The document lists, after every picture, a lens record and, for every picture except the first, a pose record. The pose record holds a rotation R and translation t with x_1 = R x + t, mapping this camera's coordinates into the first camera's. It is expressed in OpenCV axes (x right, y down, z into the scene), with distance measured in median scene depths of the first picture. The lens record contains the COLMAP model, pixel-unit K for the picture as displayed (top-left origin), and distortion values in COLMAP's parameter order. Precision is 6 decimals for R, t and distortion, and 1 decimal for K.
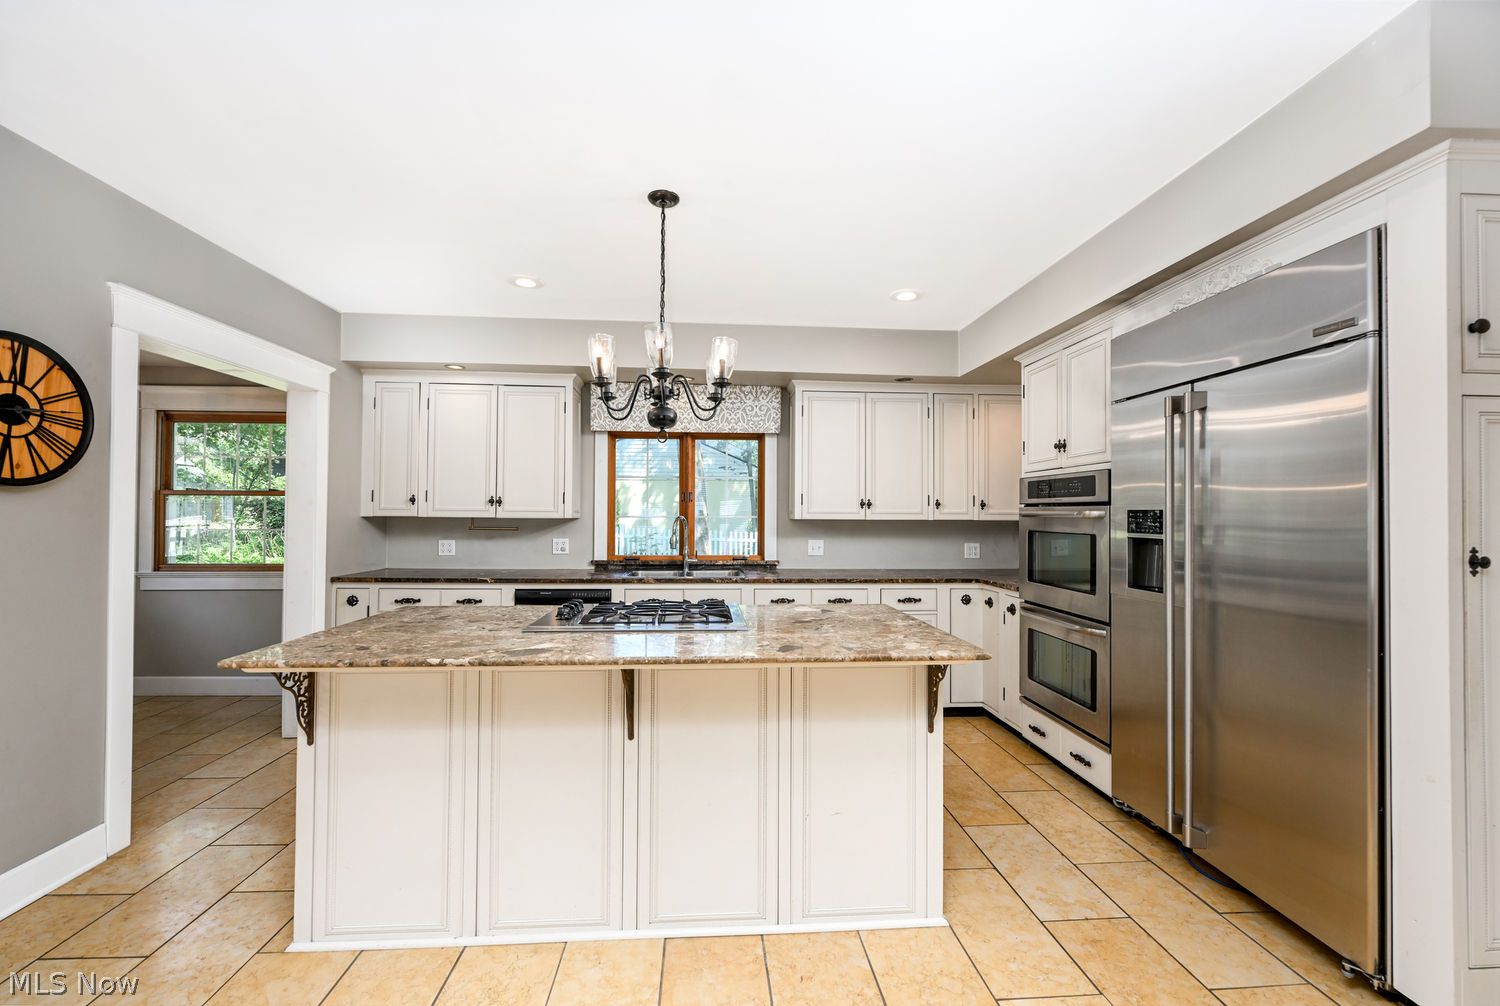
lens RADIAL K [[604.5, 0, 734.7], [0, 604.5, 507.7], [0, 0, 1]] dist [-0.002251, 0.000726]
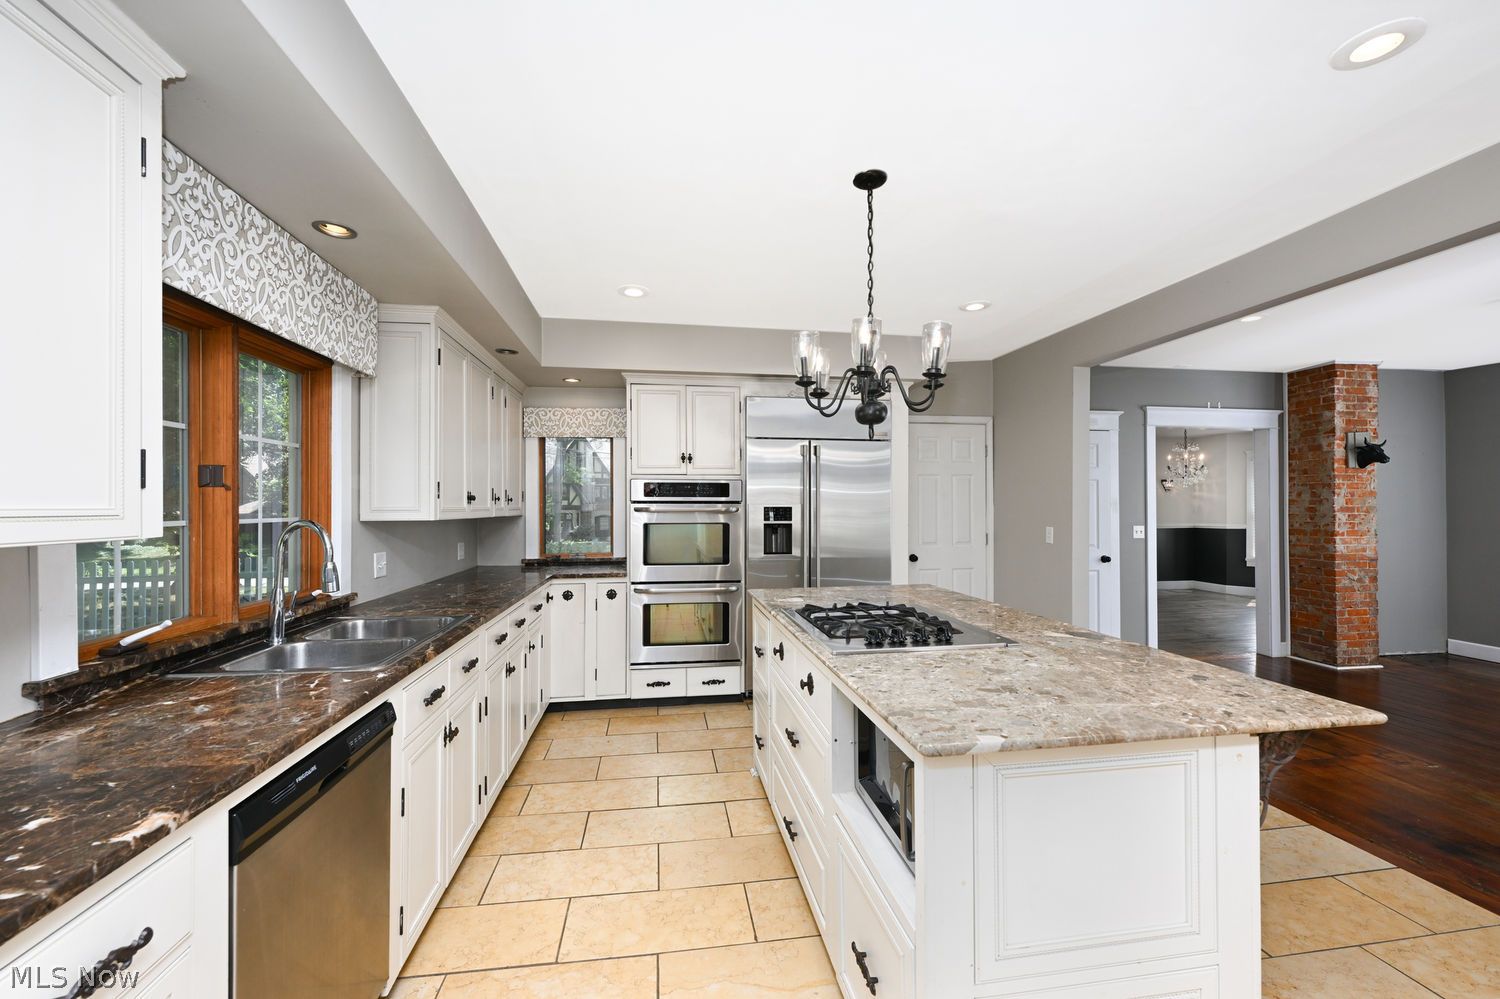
lens RADIAL K [[604.5, 0, 752.0], [0, 604.5, 501.7], [0, 0, 1]] dist [-0.002251, 0.000726]
pose [[-0.092235, 0.004770, 0.995726, -0.749441], [-0.009667, 0.999937, -0.005686, -0.000664], [-0.995690, -0.010150, -0.092183, 0.926278]]
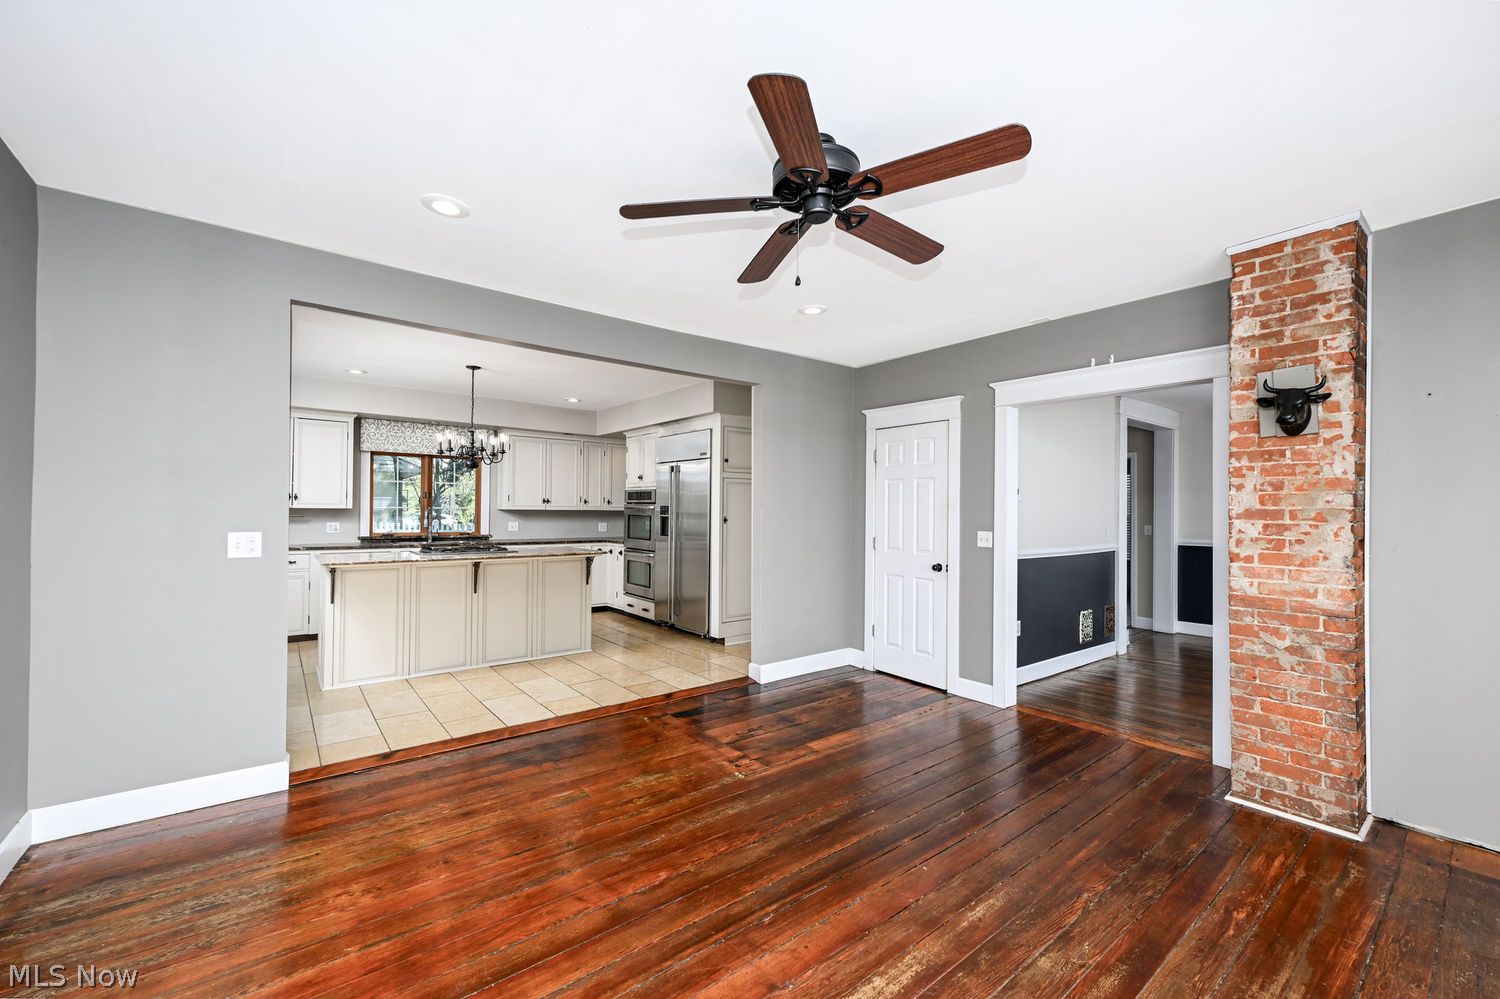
lens RADIAL K [[604.5, 0, 752.2], [0, 604.5, 501.6], [0, 0, 1]] dist [-0.002251, 0.000726]
pose [[0.818000, 0.010209, 0.575128, -0.404401], [-0.011825, 0.999930, -0.000932, -0.013289], [-0.575097, -0.006039, 0.818063, -1.050254]]
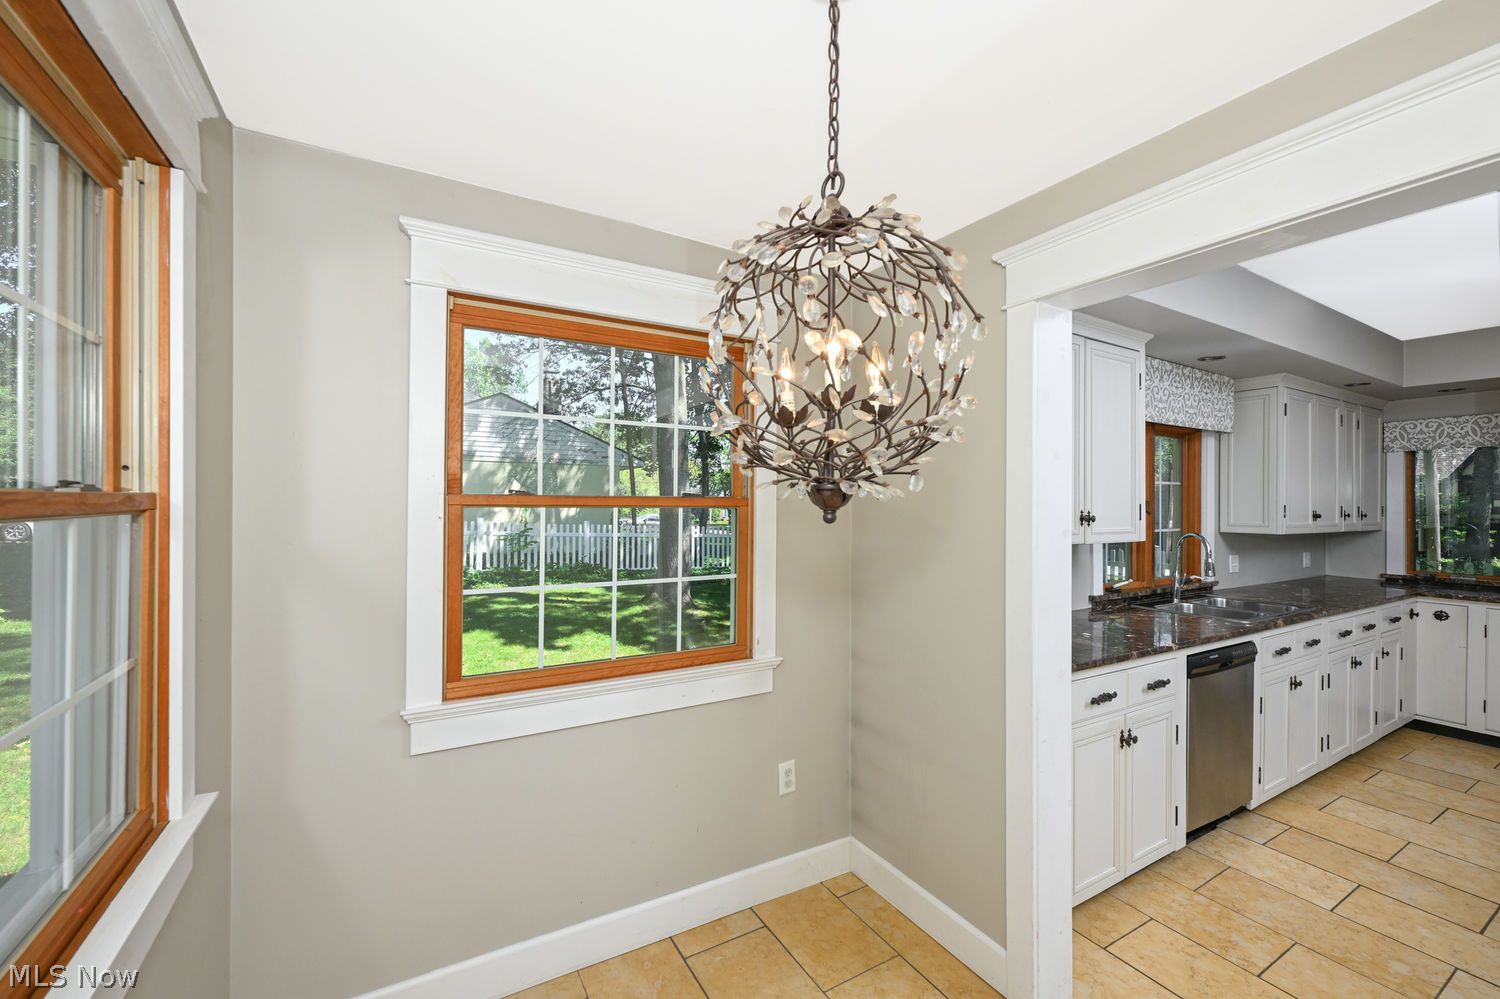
lens RADIAL K [[604.5, 0, 737.7], [0, 604.5, 500.3], [0, 0, 1]] dist [-0.002251, 0.000726]
pose [[0.897981, 0.003573, 0.440019, -1.268657], [-0.009221, 0.999900, 0.010698, -0.041543], [-0.439937, -0.013664, 0.897925, 0.727772]]
